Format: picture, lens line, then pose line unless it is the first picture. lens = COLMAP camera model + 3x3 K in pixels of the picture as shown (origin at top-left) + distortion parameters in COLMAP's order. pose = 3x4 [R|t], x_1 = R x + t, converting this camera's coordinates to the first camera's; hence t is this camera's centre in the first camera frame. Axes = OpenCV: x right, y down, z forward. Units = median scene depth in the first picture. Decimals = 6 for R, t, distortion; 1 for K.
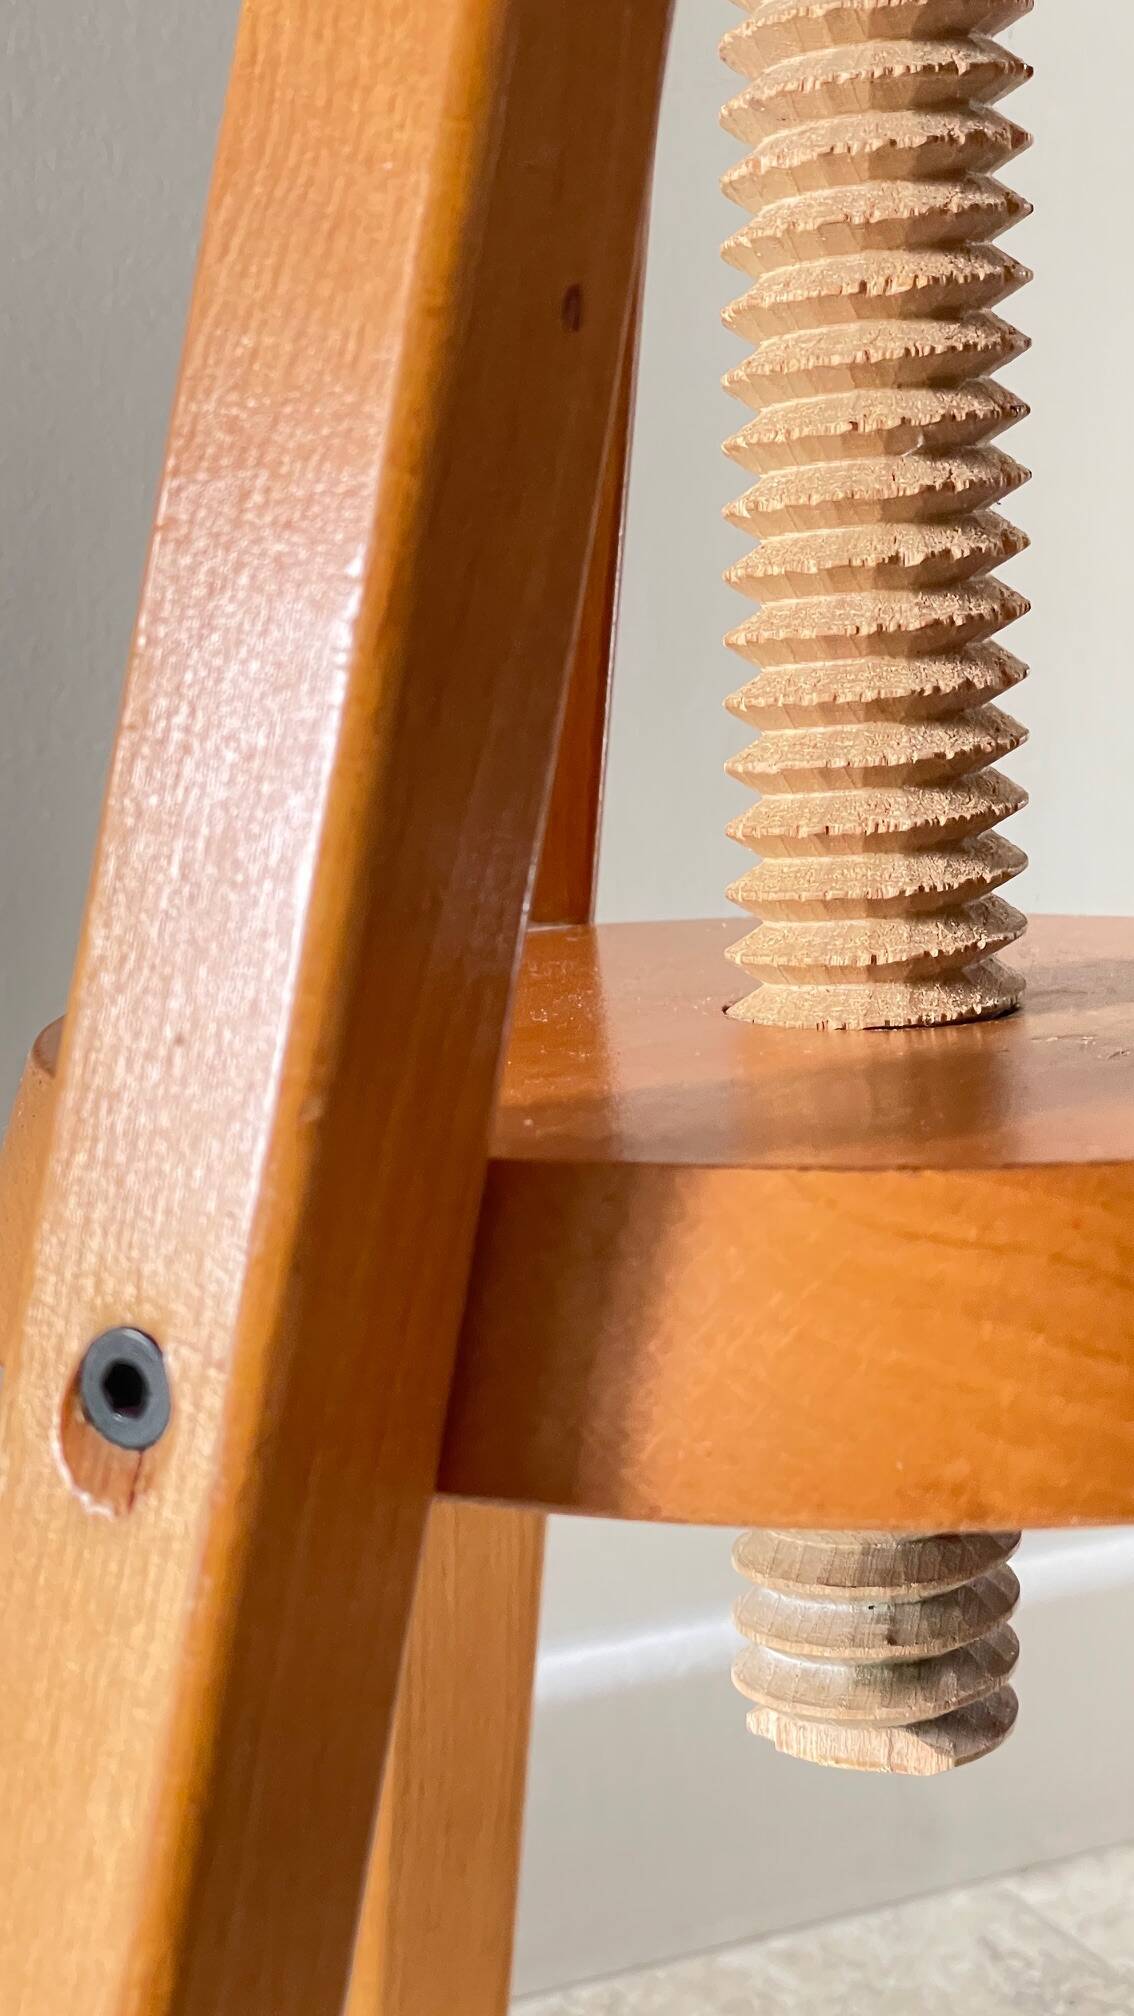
lens RADIAL K [[3187.5, 0, 582.4], [0, 3187.5, 1024.6], [0, 0, 1]] dist [0.092522, 0.000000]
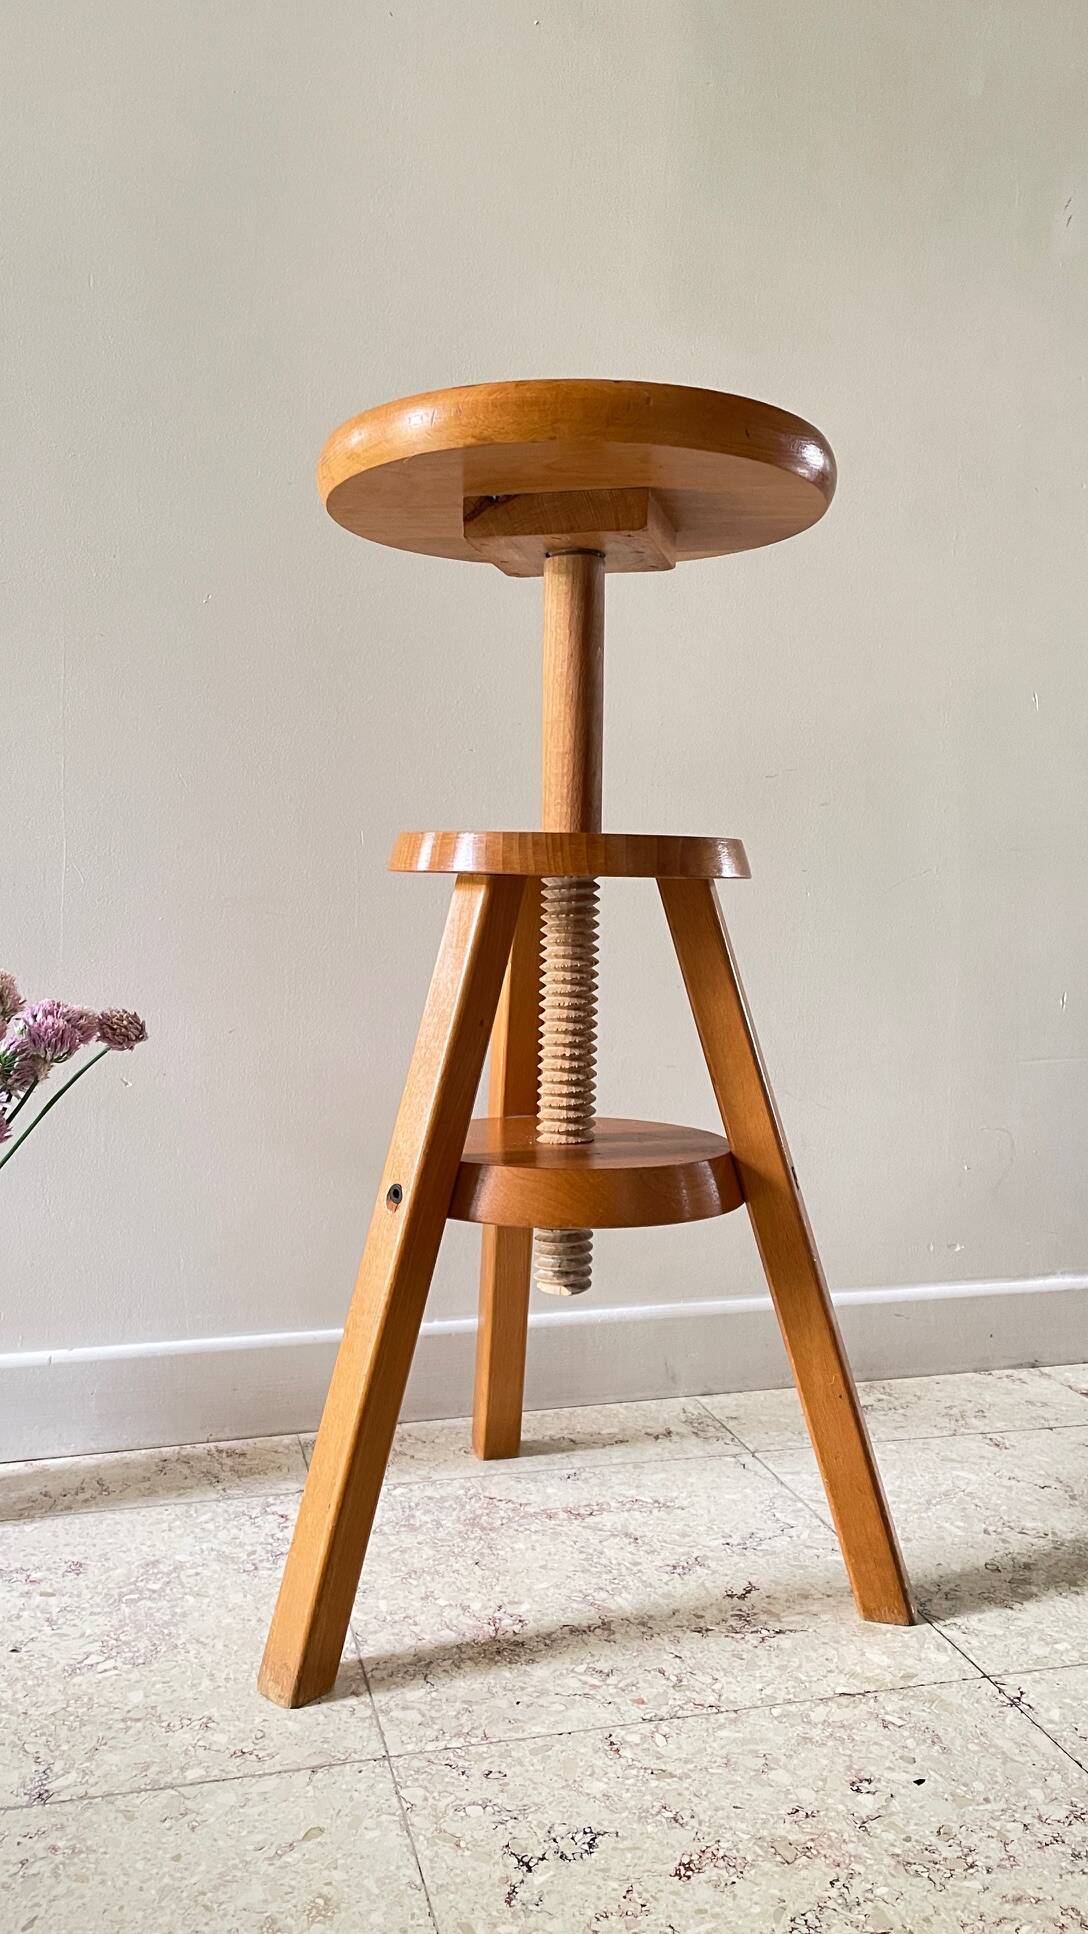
lens RADIAL K [[1575.8, 0, 541.2], [0, 1575.8, 933.5], [0, 0, 1]] dist [0.051109, -0.056389]
pose [[0.983860, 0.036473, -0.175185, 0.495761], [-0.058347, 0.990889, -0.121383, -0.025217], [0.169162, 0.129645, 0.977024, -1.536569]]
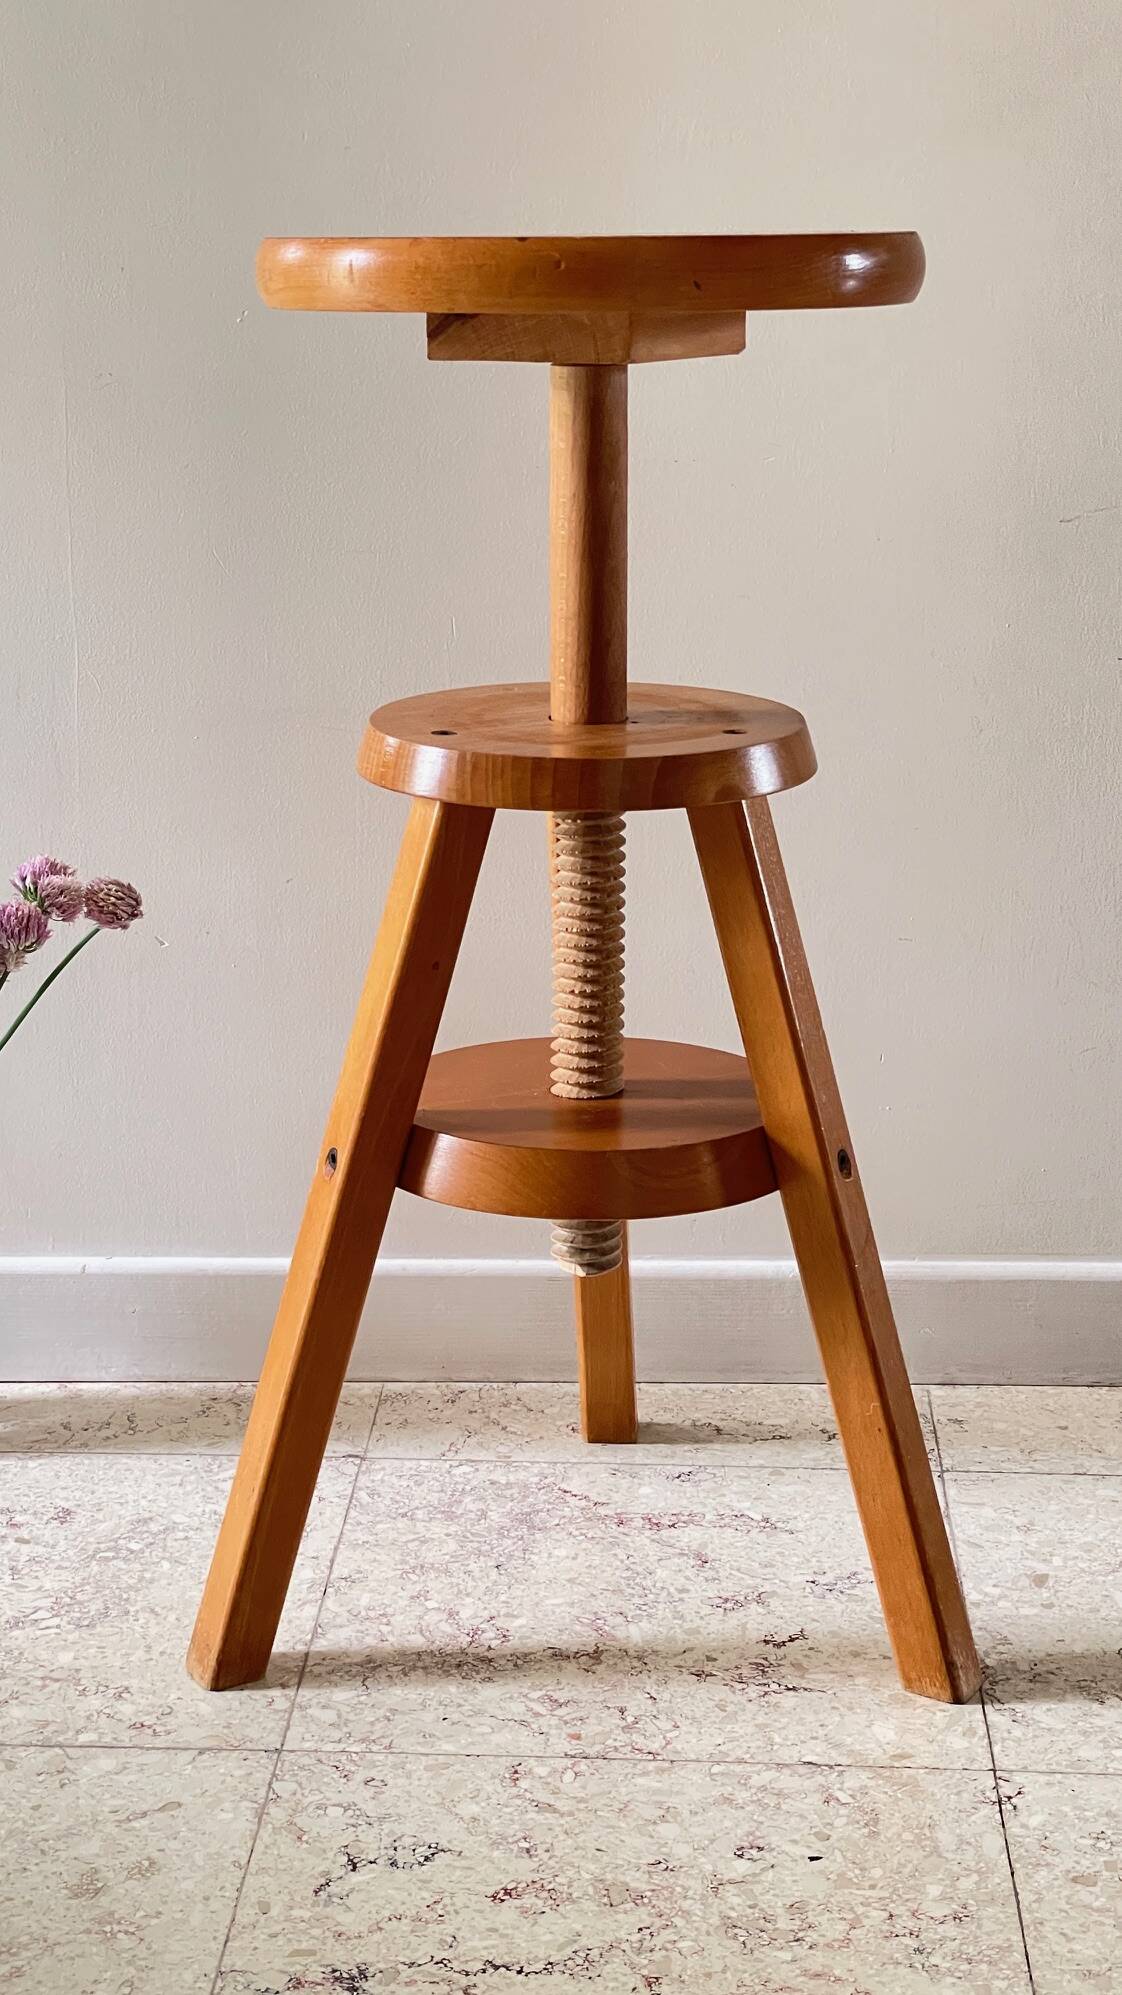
lens RADIAL K [[3154.3, 0, 493.4], [0, 3154.3, 954.2], [0, 0, 1]] dist [0.092522, 0.000000]
pose [[0.872315, 0.128747, -0.471689, 1.926309], [-0.086078, 0.990080, 0.111054, -0.633727], [0.481308, -0.056272, 0.874743, -2.653106]]
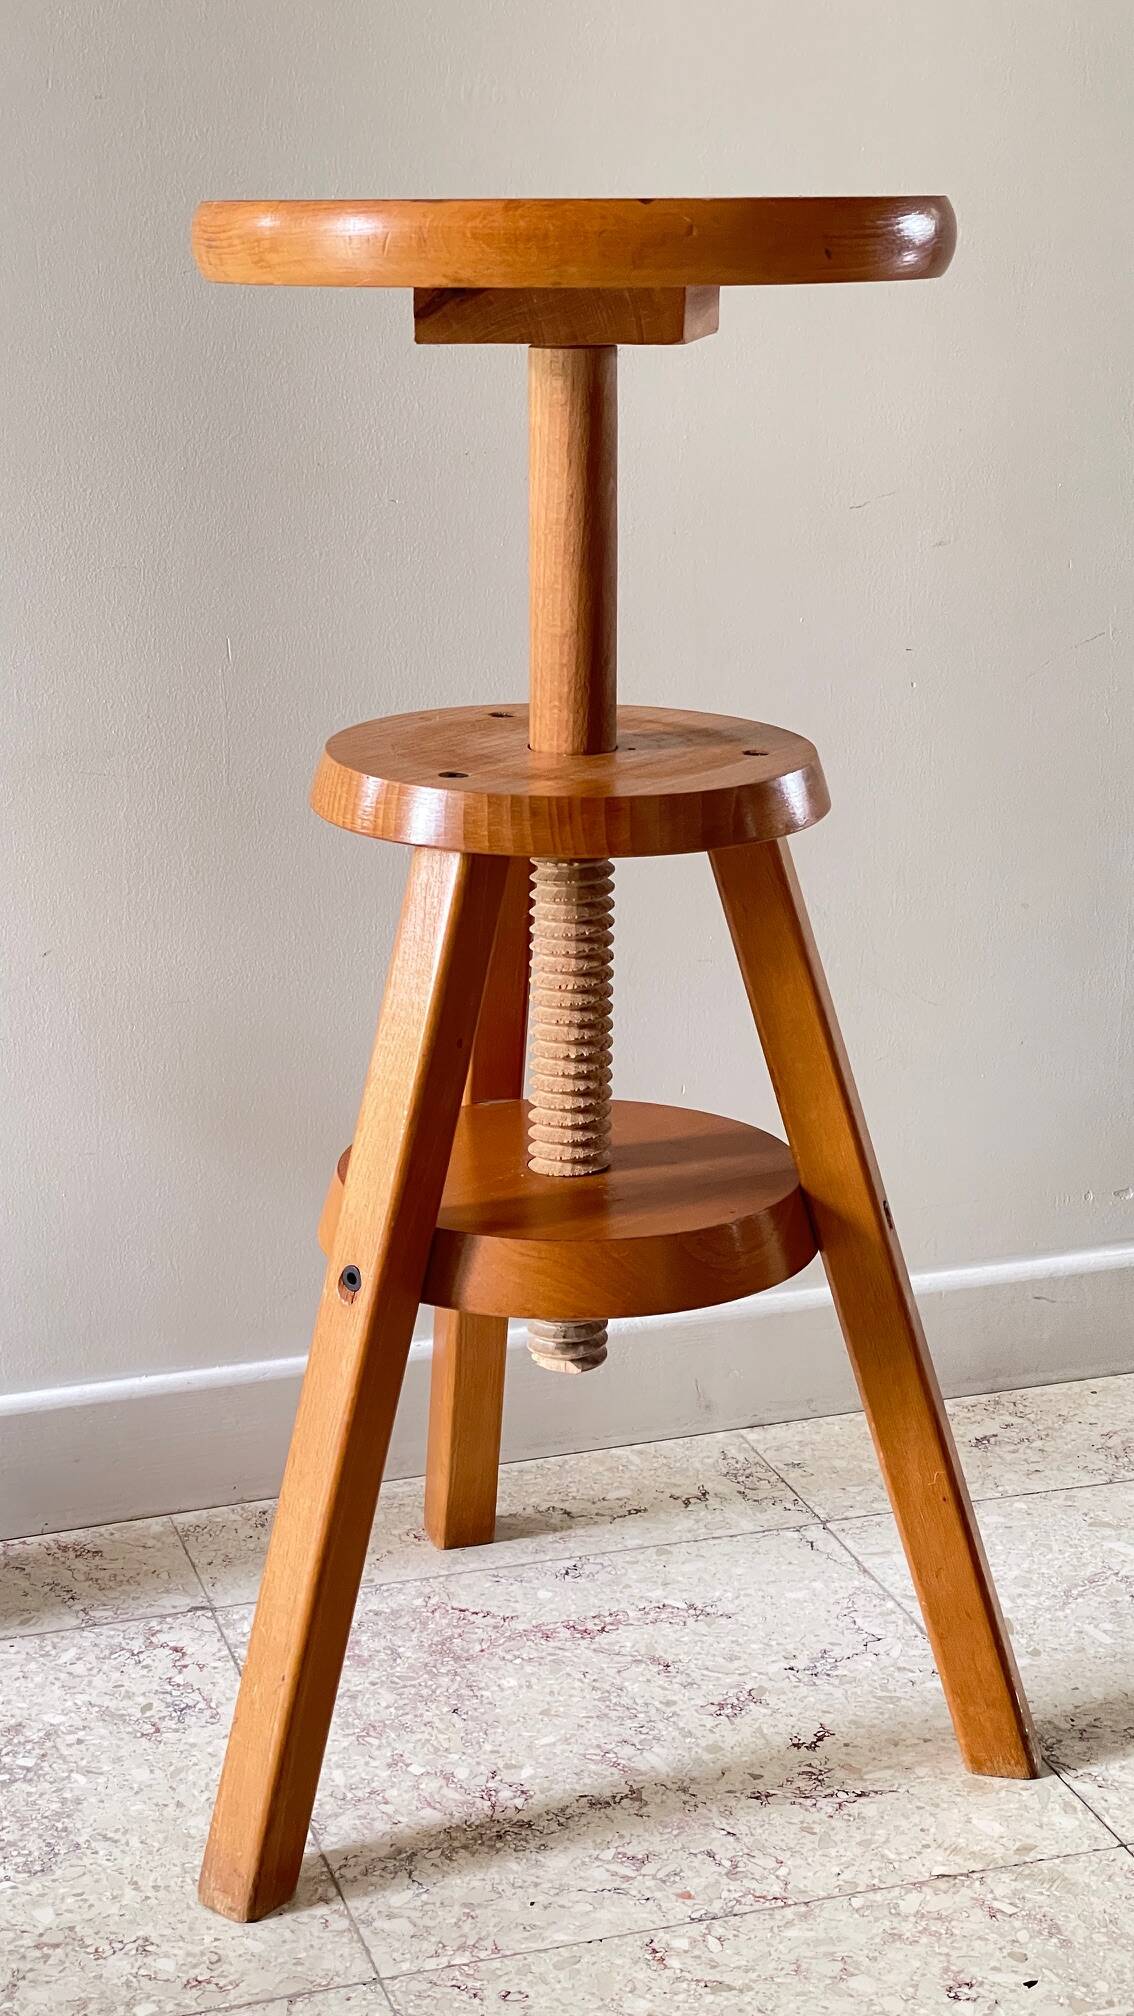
lens RADIAL K [[3187.5, 0, 542.3], [0, 3187.5, 966.0], [0, 0, 1]] dist [0.092522, 0.000000]
pose [[0.991910, 0.050123, -0.116629, 0.486895], [-0.038547, 0.994294, 0.099471, -0.605781], [0.120949, -0.094170, 0.988182, -2.630625]]
